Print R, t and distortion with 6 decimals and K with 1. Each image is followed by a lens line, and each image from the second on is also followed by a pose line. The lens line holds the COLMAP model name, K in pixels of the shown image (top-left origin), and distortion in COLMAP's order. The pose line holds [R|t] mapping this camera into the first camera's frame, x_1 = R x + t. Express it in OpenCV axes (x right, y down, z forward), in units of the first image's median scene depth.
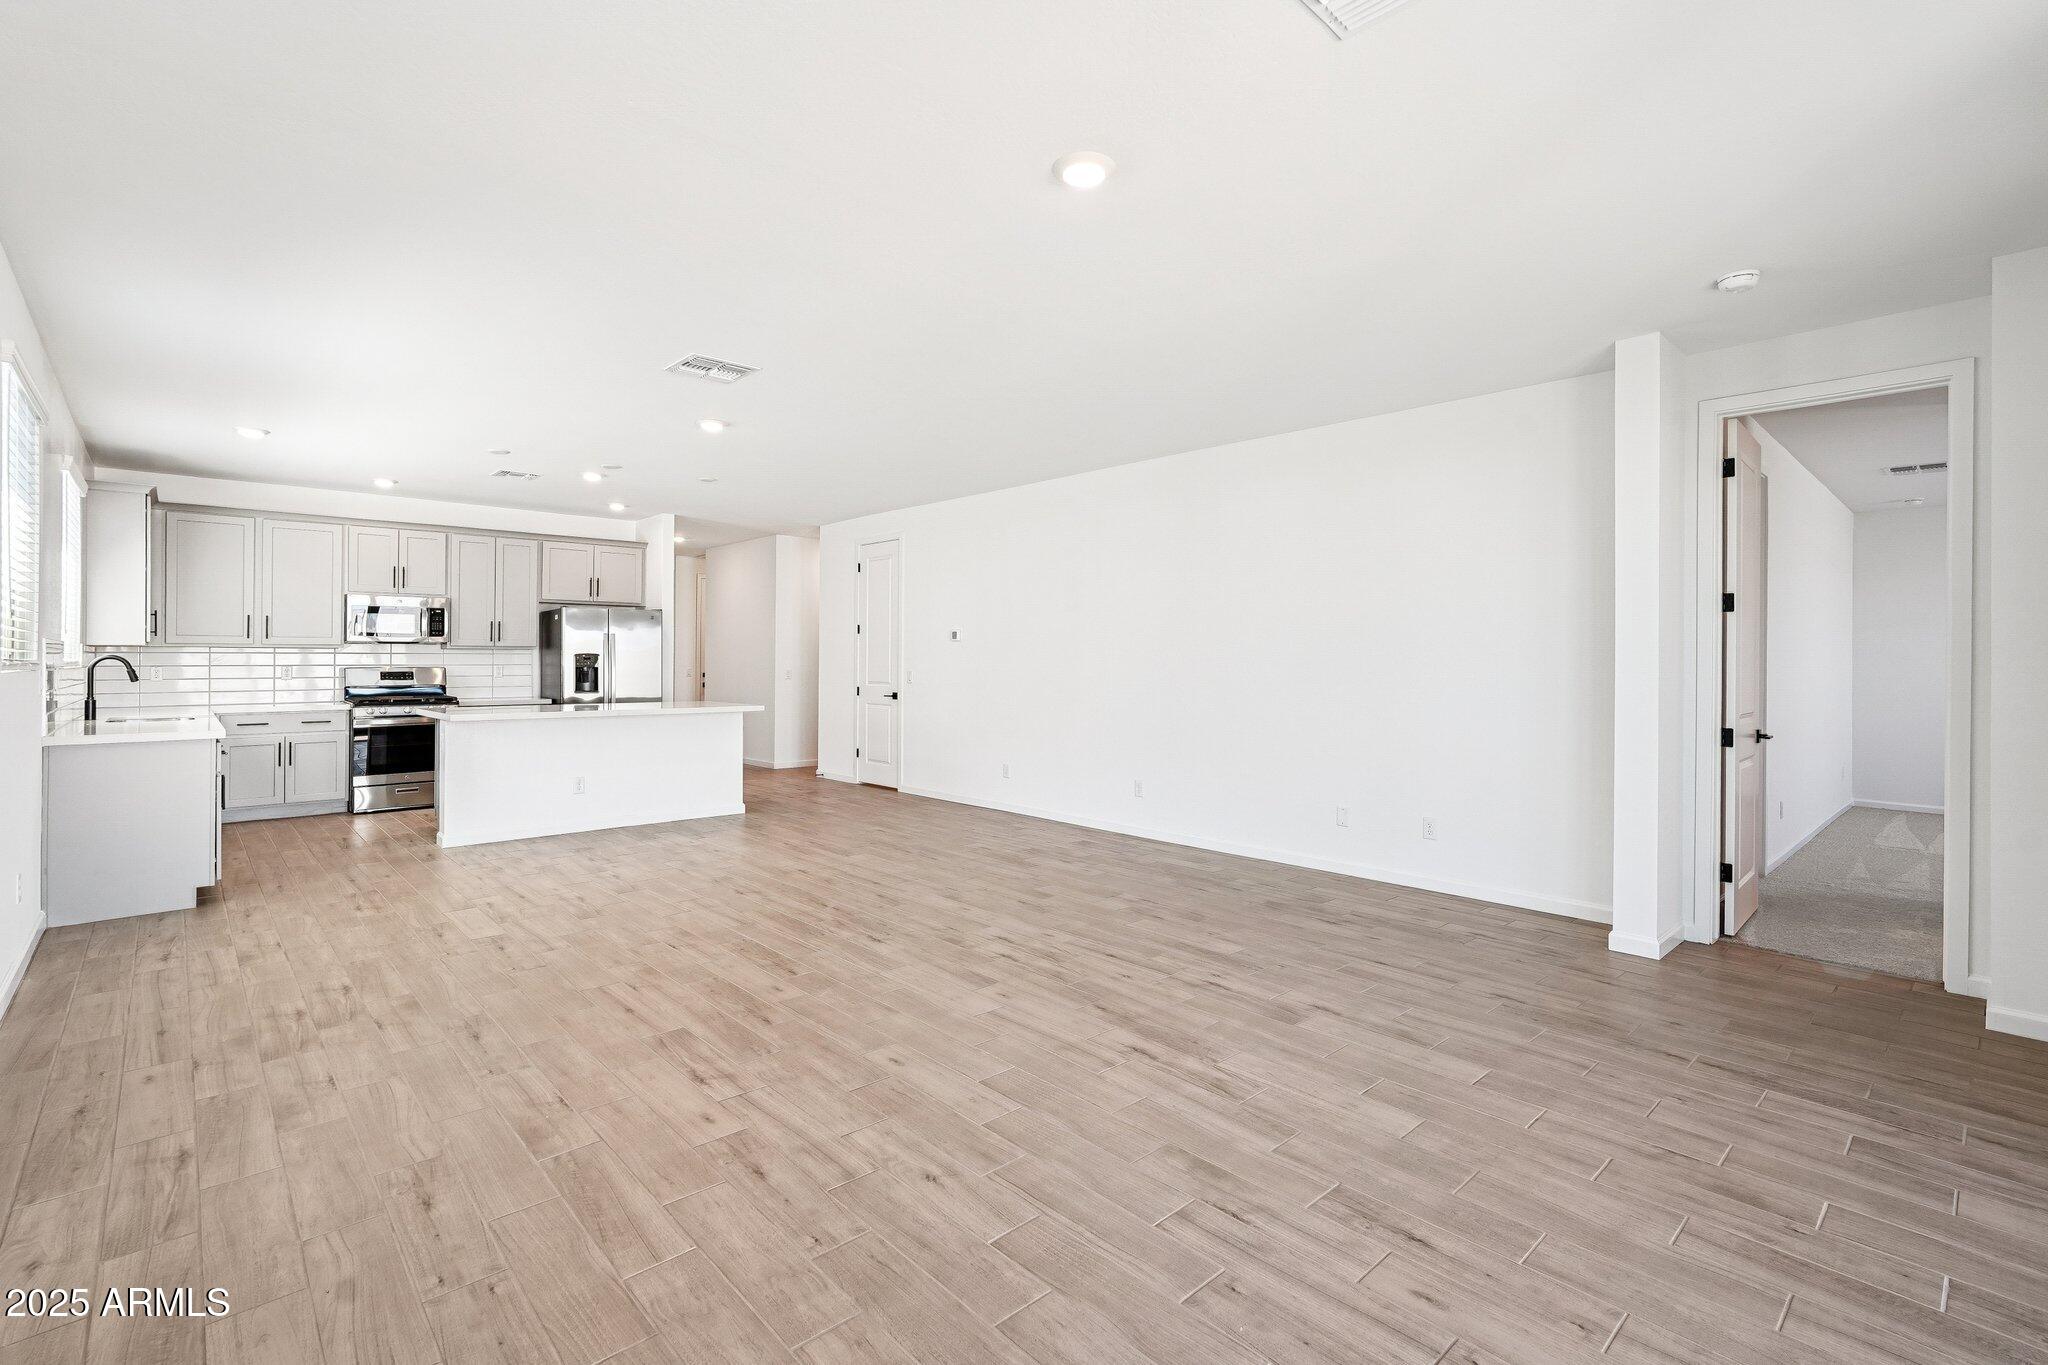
lens RADIAL K [[923.2, 0, 1025.1], [0, 923.2, 647.7], [0, 0, 1]] dist [-0.012728, 0.002804]
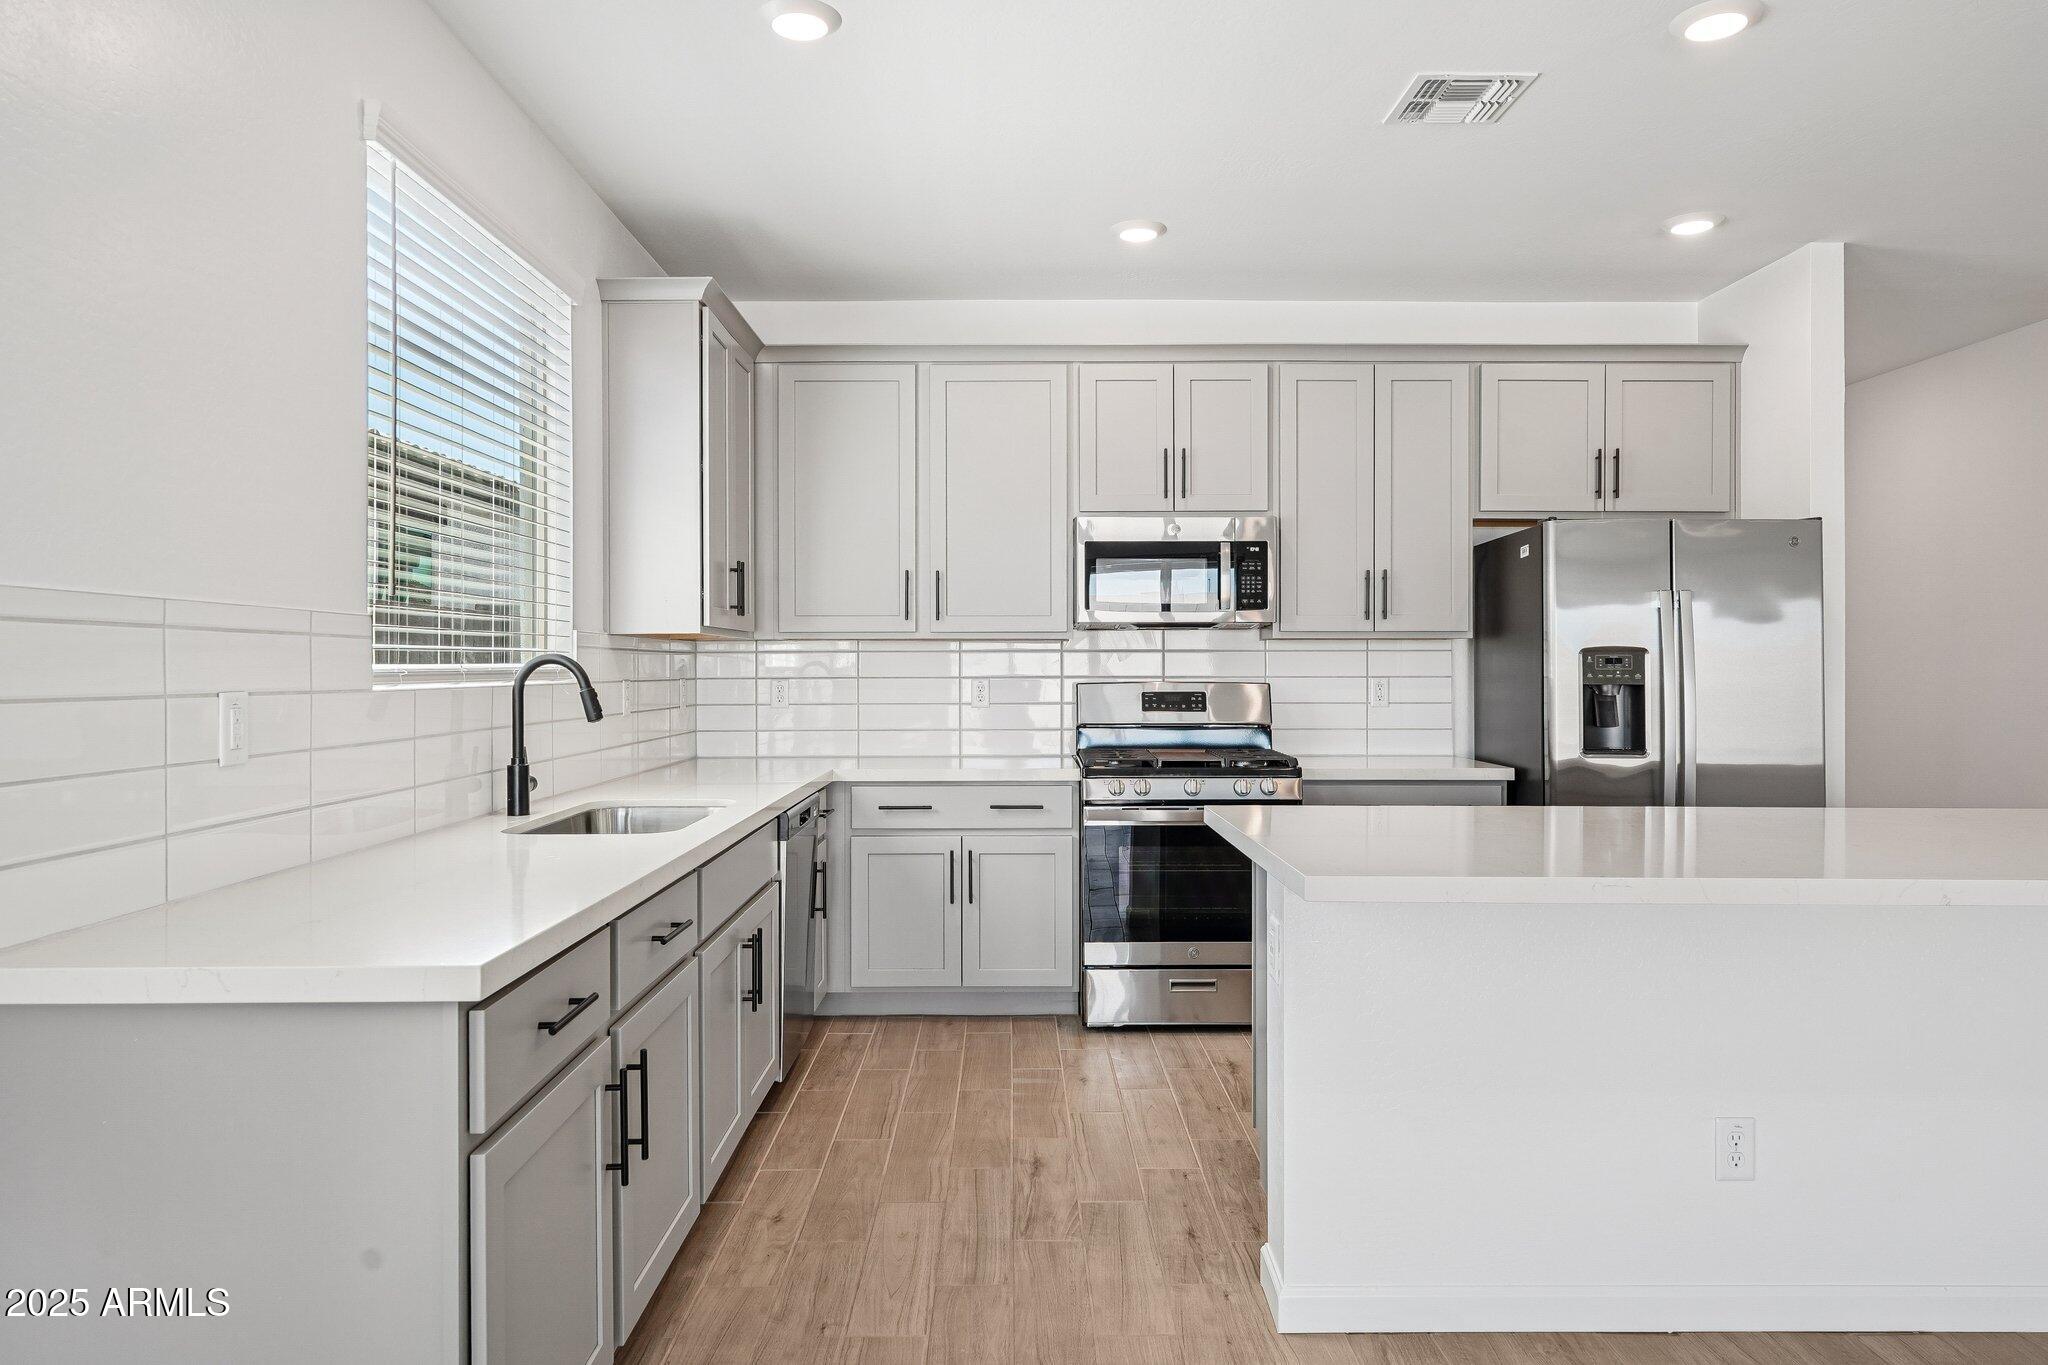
lens RADIAL K [[1289.1, 0, 1022.7], [0, 1289.1, 670.6], [0, 0, 1]] dist [0.005697, 0.000142]
pose [[0.737080, -0.001013, -0.675805, -0.332699], [0.011231, 0.999879, 0.010750, 0.008411], [0.675712, -0.015513, 0.737002, 0.515267]]
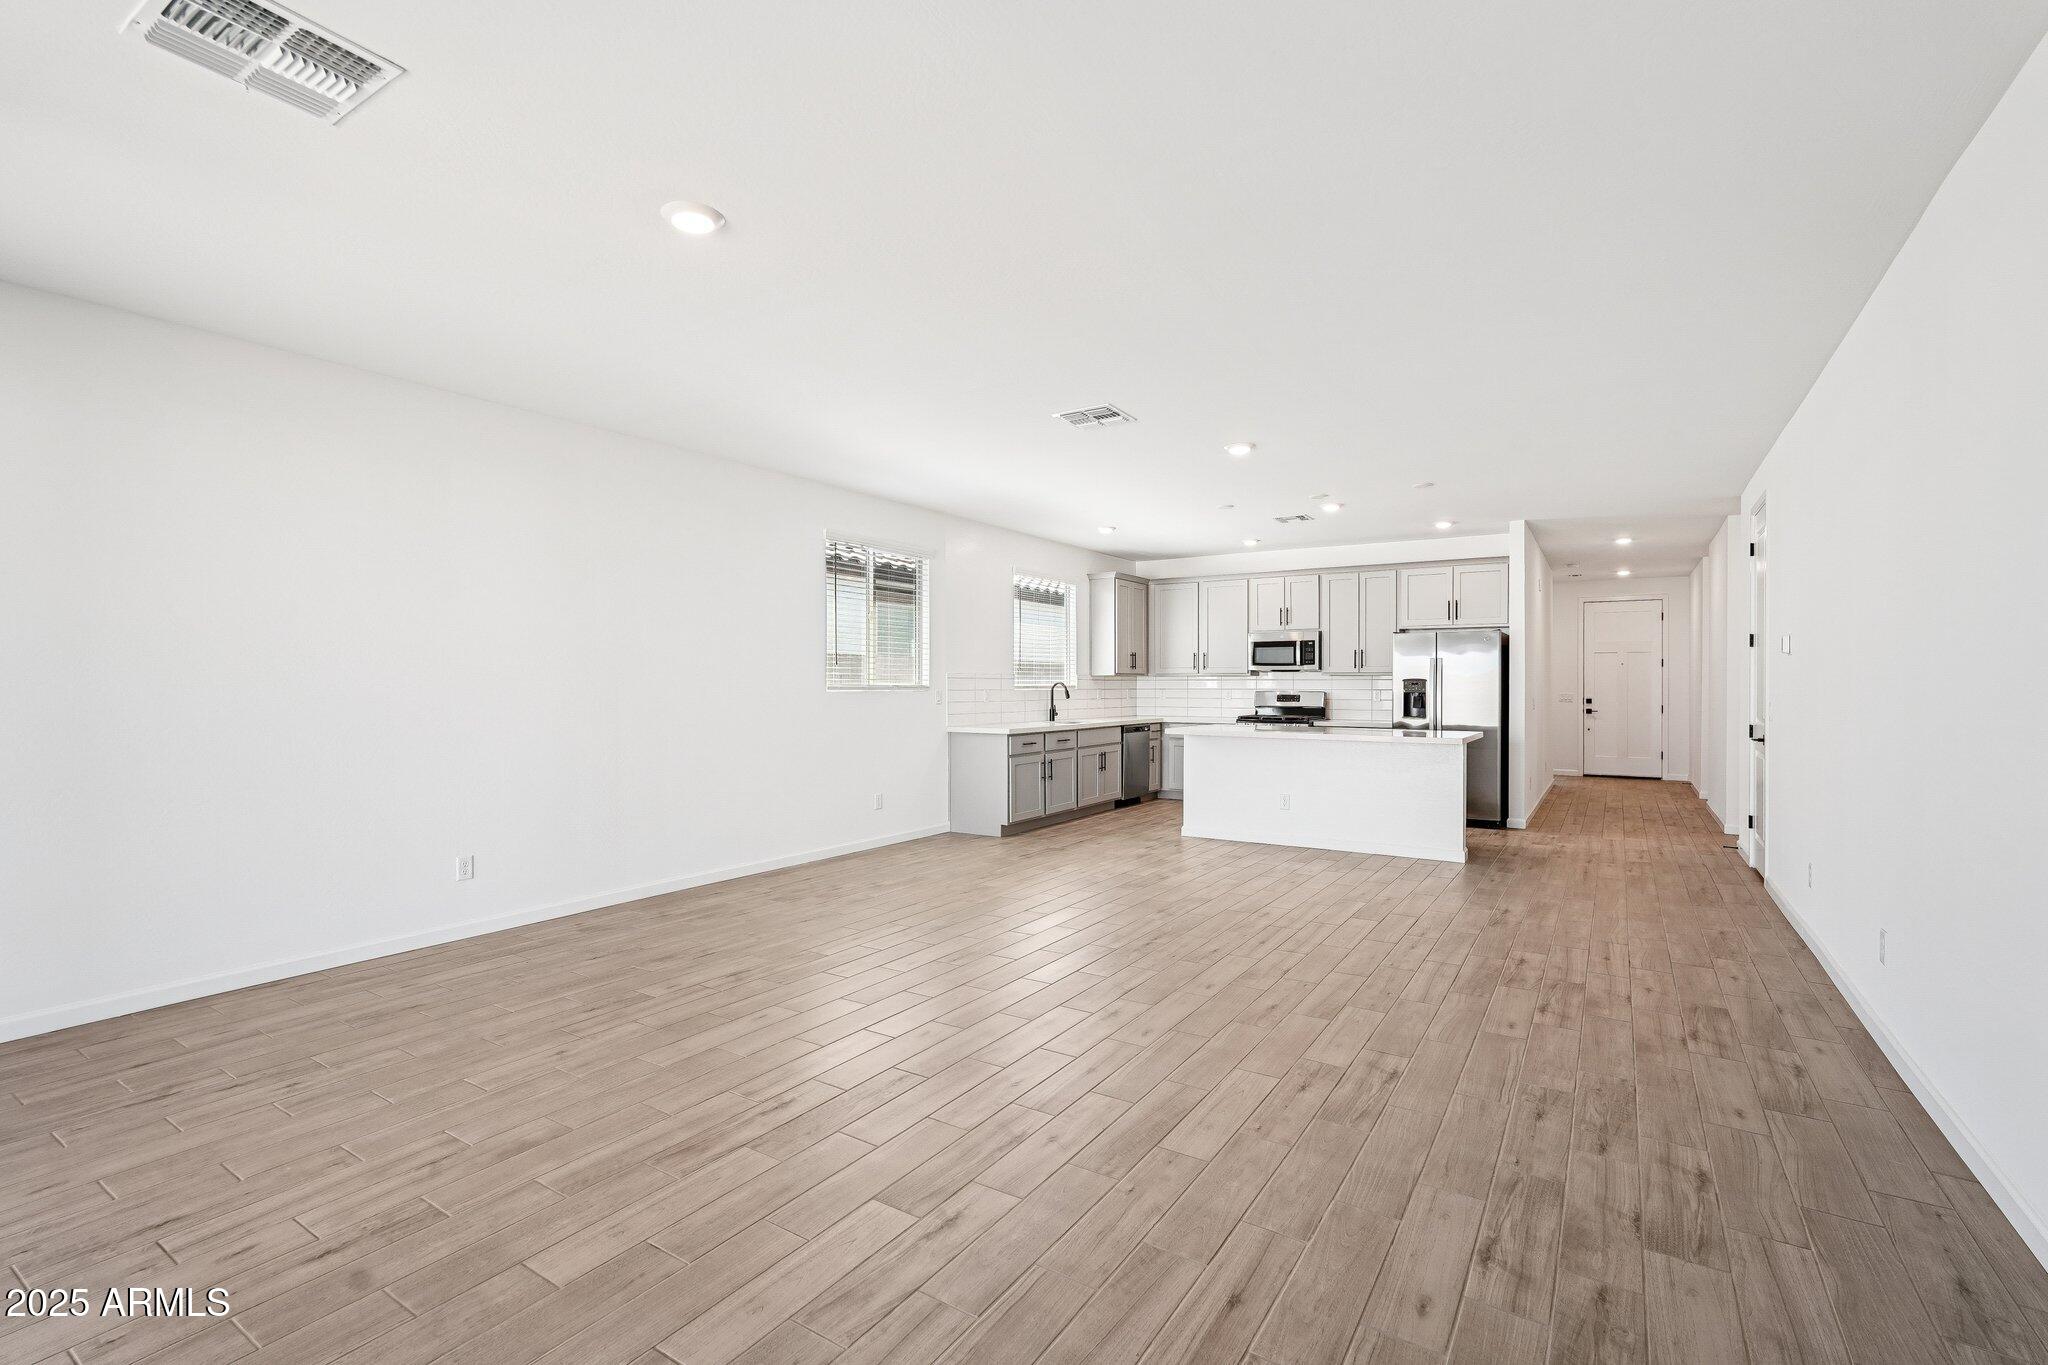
lens RADIAL K [[923.2, 0, 1039.0], [0, 923.2, 673.8], [0, 0, 1]] dist [-0.012728, 0.002804]
pose [[0.260026, -0.013497, -0.965507, 0.409670], [0.011167, 0.999877, -0.010970, 0.008009], [0.965537, -0.007930, 0.260145, 0.383690]]
